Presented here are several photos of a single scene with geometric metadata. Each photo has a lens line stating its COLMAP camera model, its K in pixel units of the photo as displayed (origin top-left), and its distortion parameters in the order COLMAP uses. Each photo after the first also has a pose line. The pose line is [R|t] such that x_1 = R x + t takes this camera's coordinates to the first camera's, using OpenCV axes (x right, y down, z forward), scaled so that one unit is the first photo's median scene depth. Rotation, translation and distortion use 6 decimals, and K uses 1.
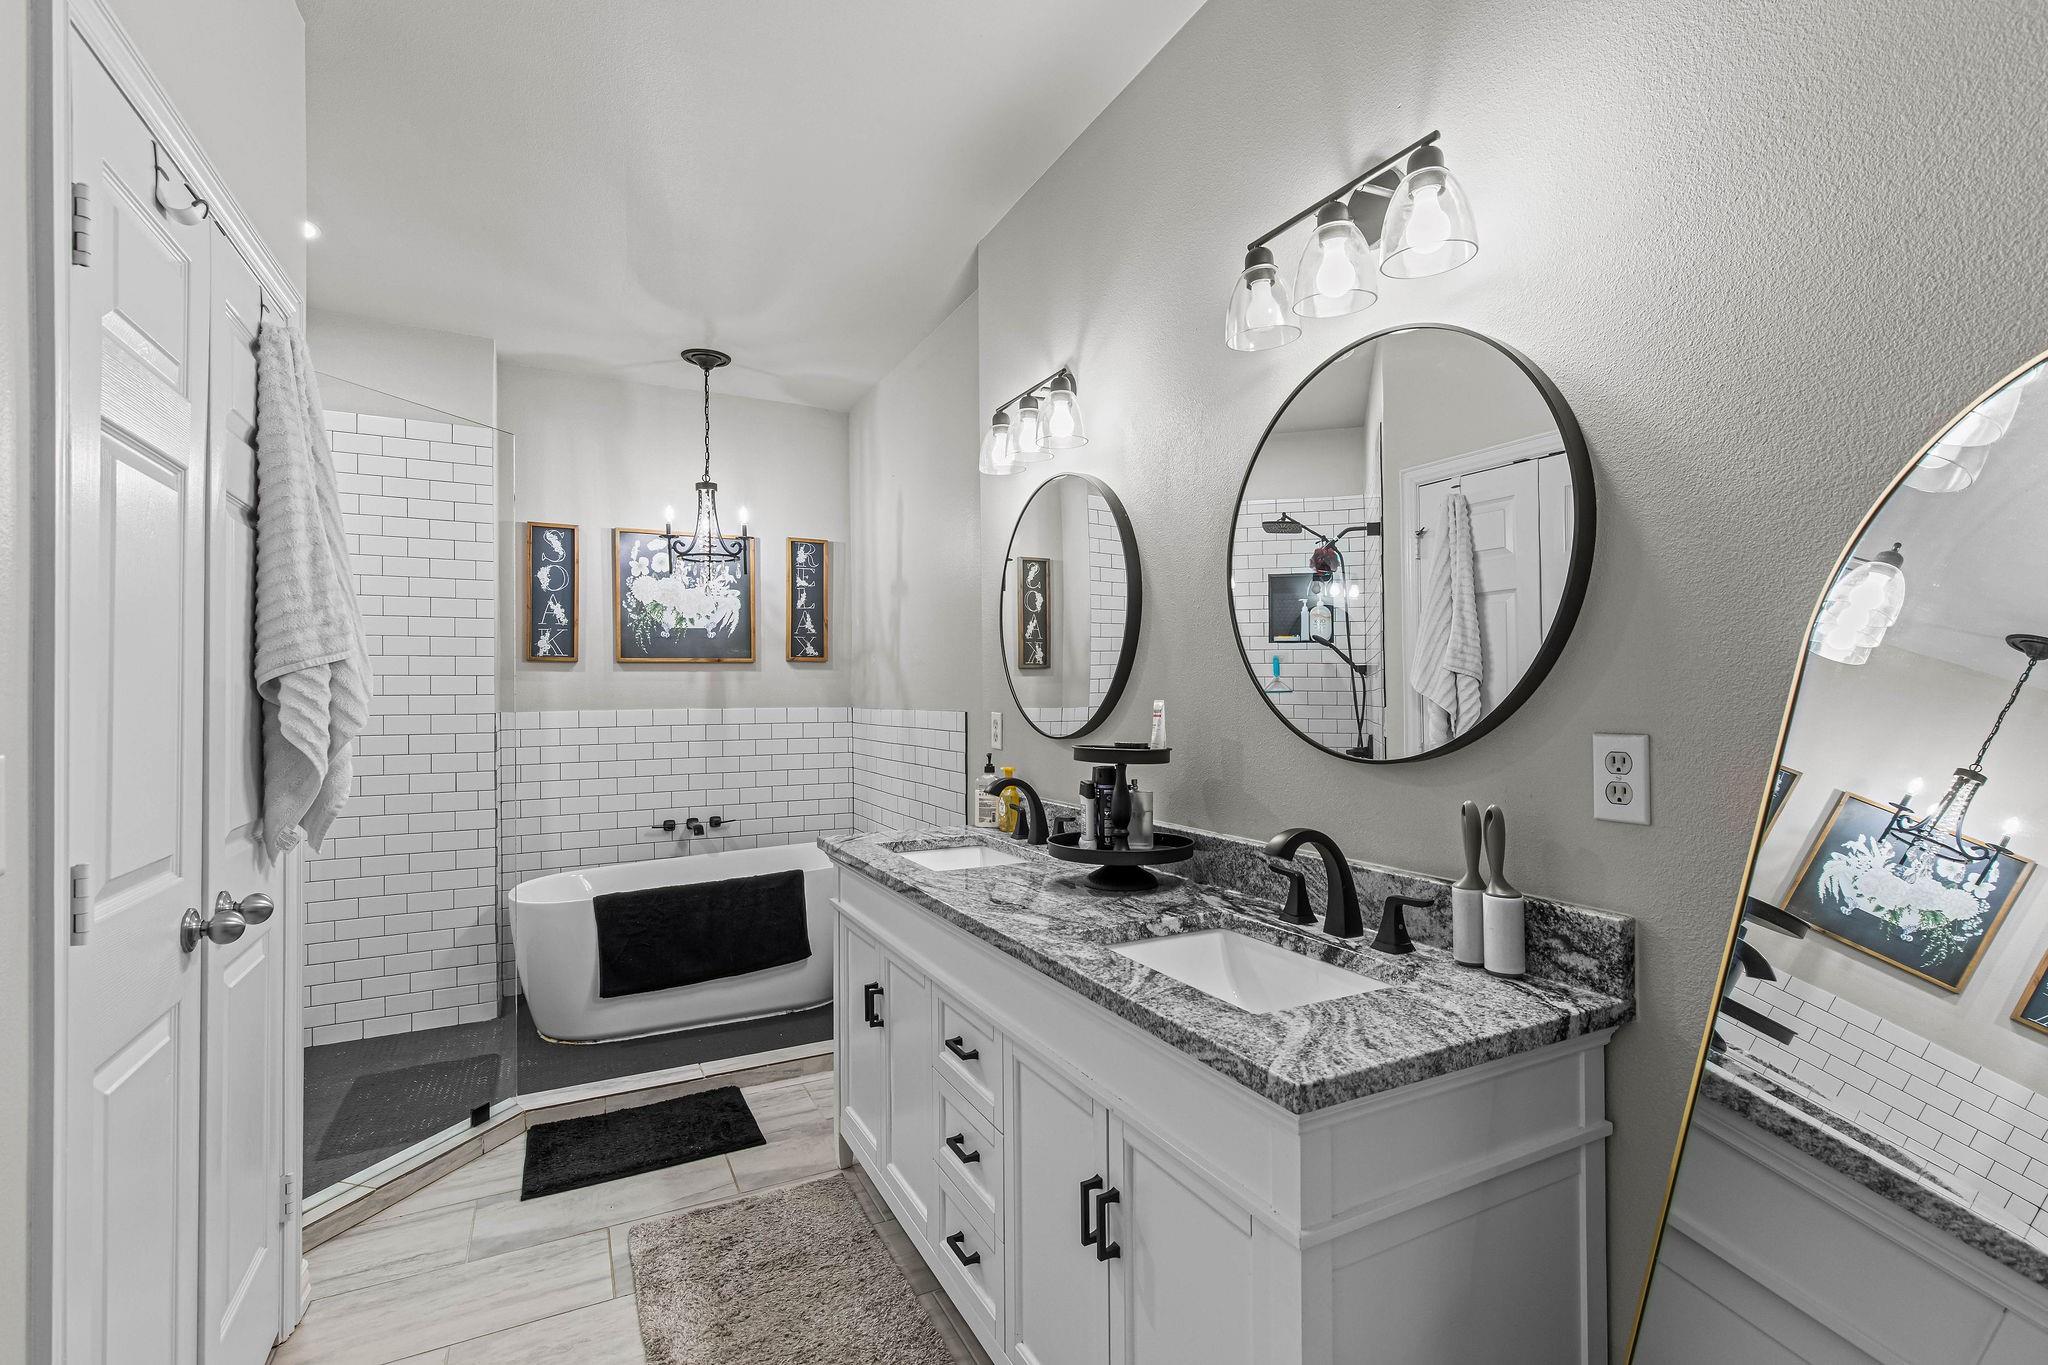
lens RADIAL K [[921.8, 0, 1039.4], [0, 921.8, 685.0], [0, 0, 1]] dist [0.006261, -0.002540]
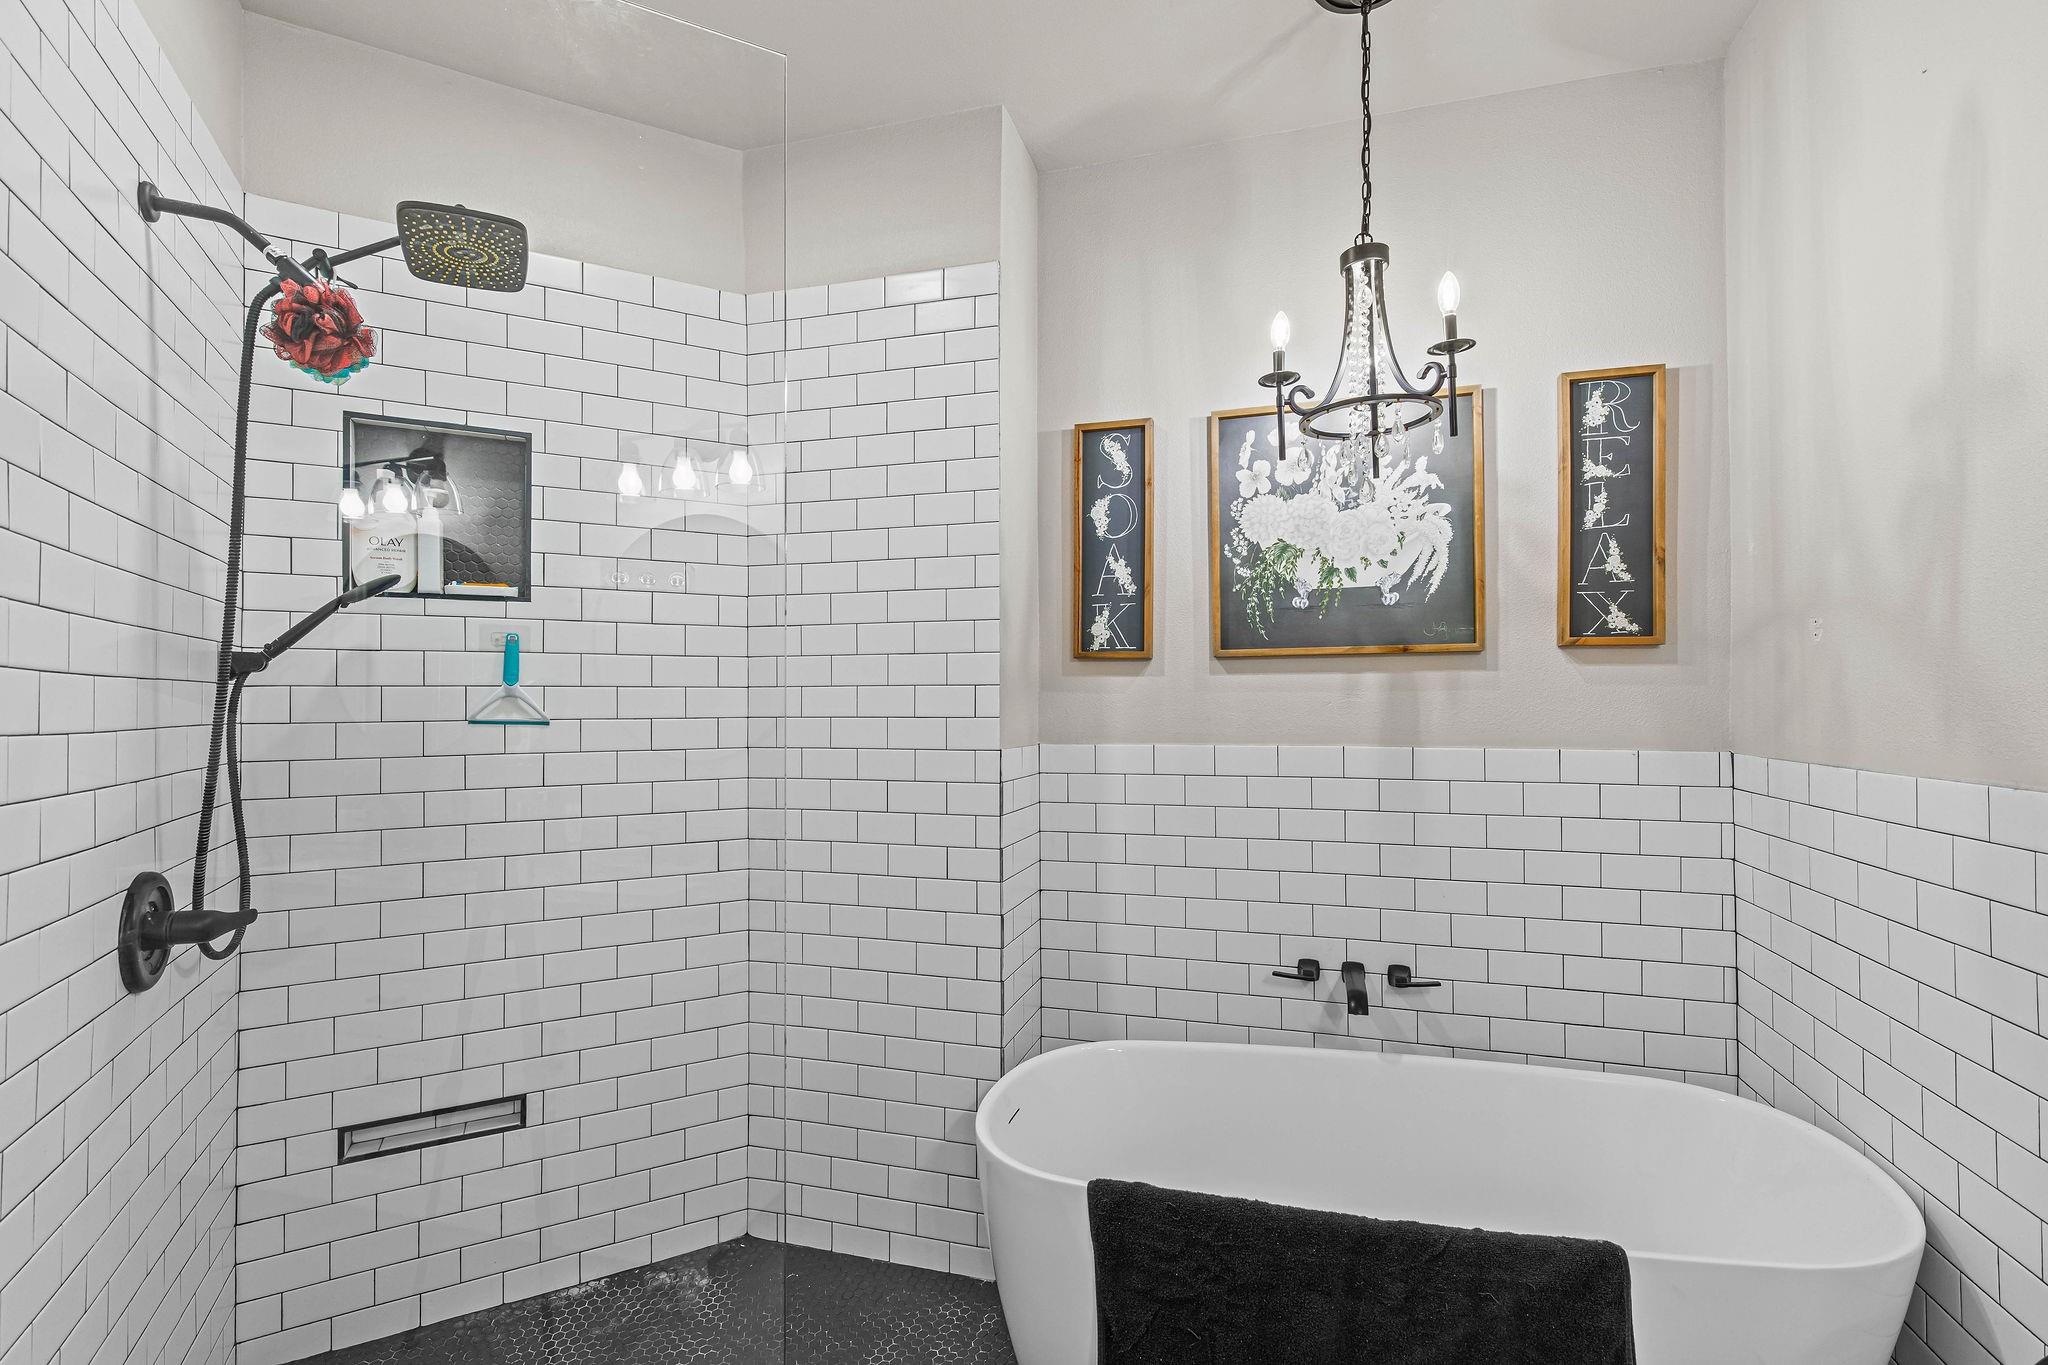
lens RADIAL K [[921.8, 0, 1026.1], [0, 921.8, 694.0], [0, 0, 1]] dist [0.006261, -0.002540]
pose [[0.712637, -0.000791, -0.701533, -0.151723], [0.003089, 0.999993, 0.002011, -0.004537], [0.701526, -0.003601, 0.712634, 0.525097]]
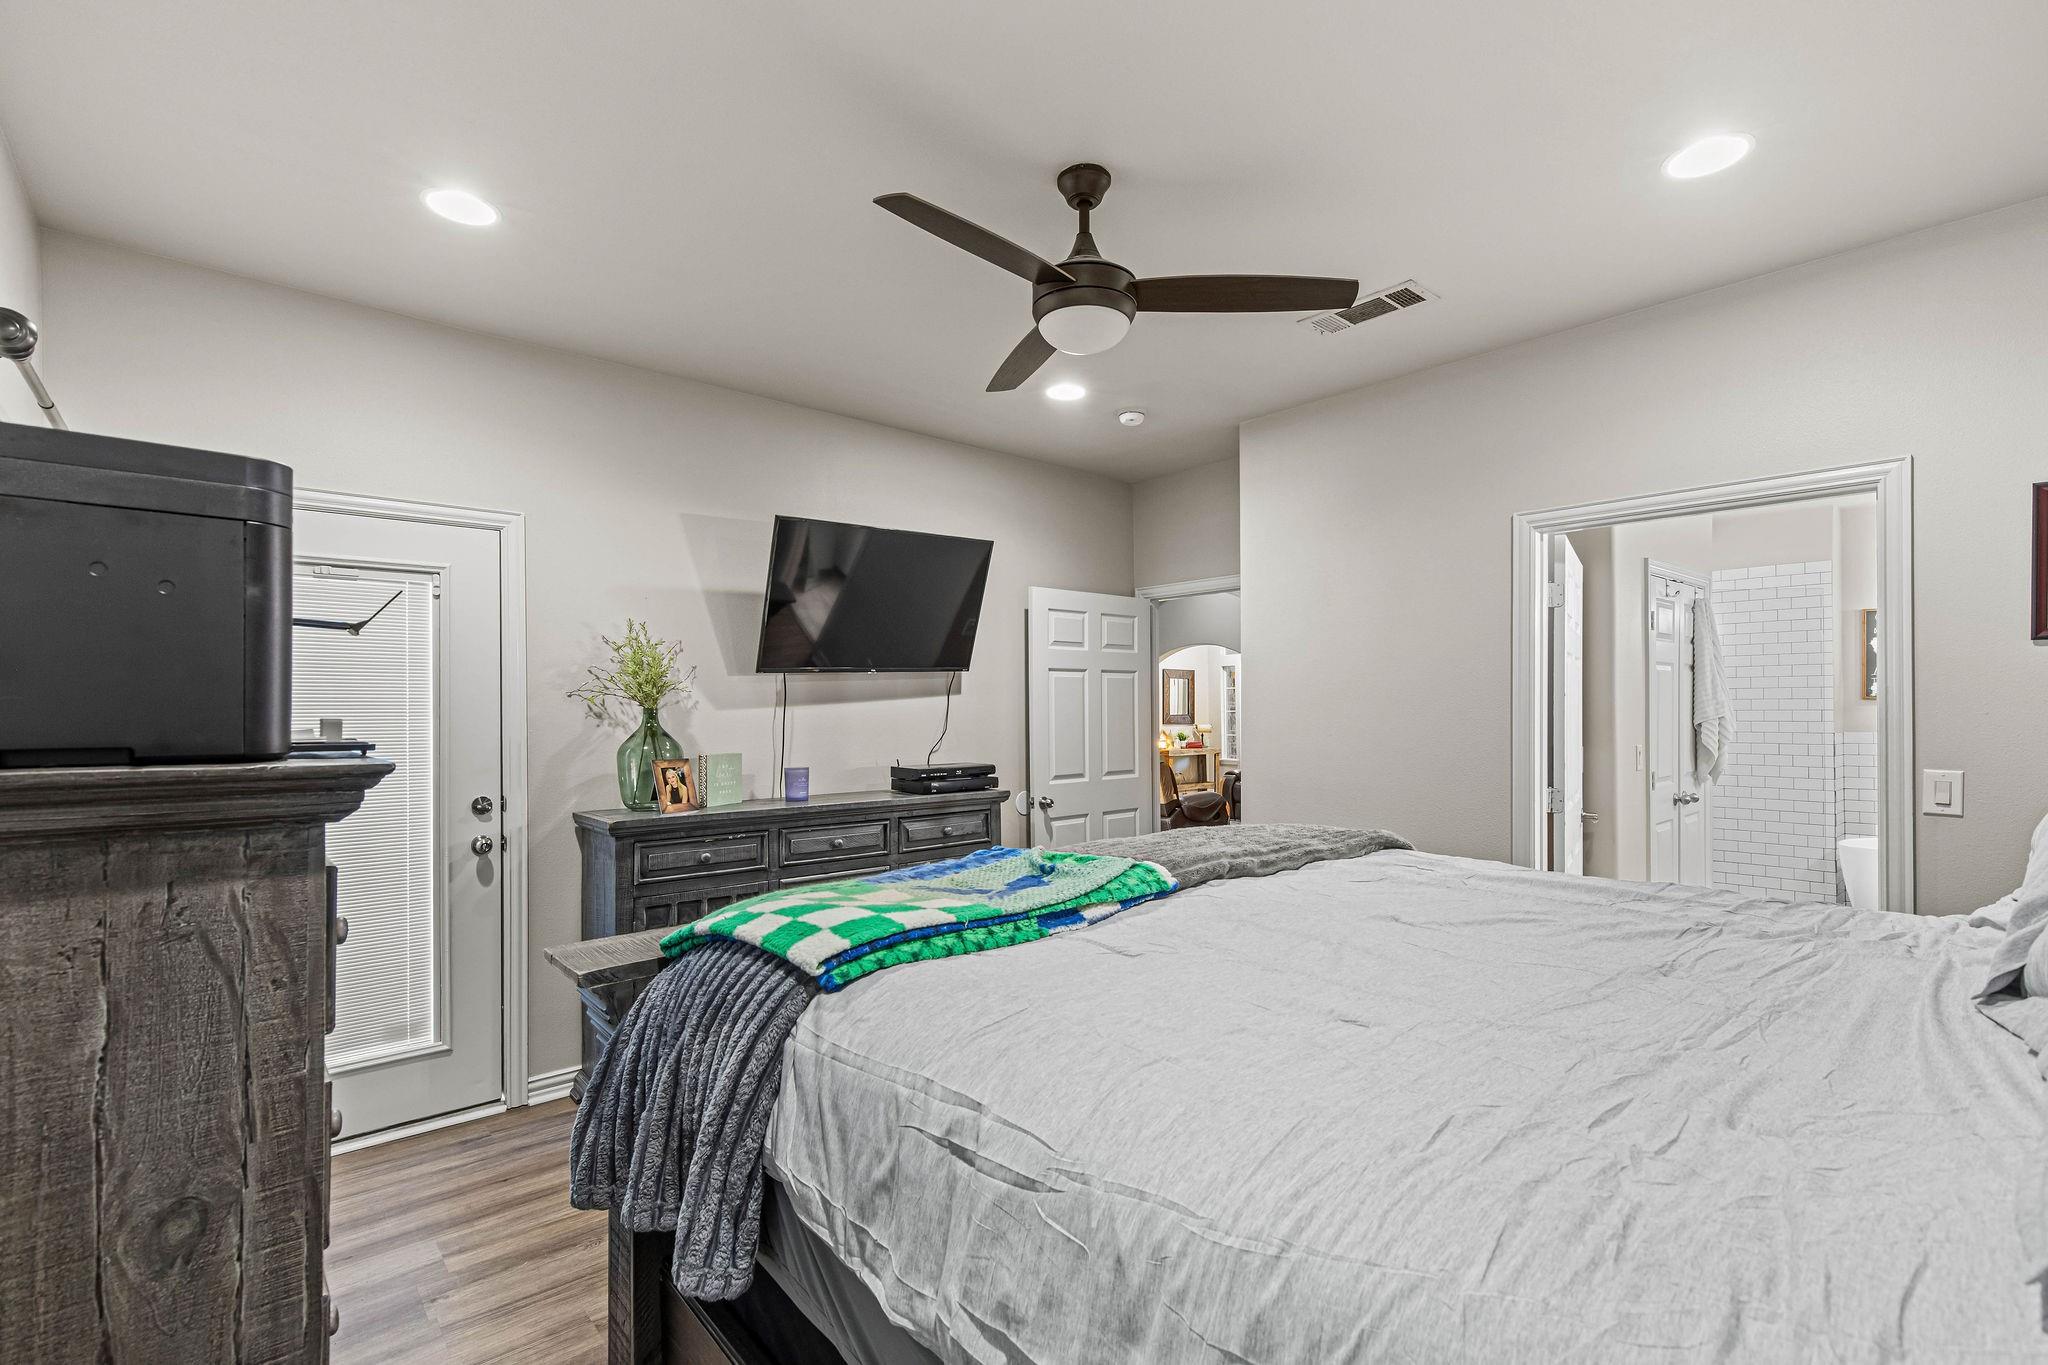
lens RADIAL K [[921.8, 0, 1035.5], [0, 921.8, 693.6], [0, 0, 1]] dist [0.006261, -0.002540]
pose [[0.235902, -0.000824, -0.971777, 0.589712], [0.009349, 0.999955, 0.001421, -0.048424], [0.971732, -0.009420, 0.235899, -0.672403]]
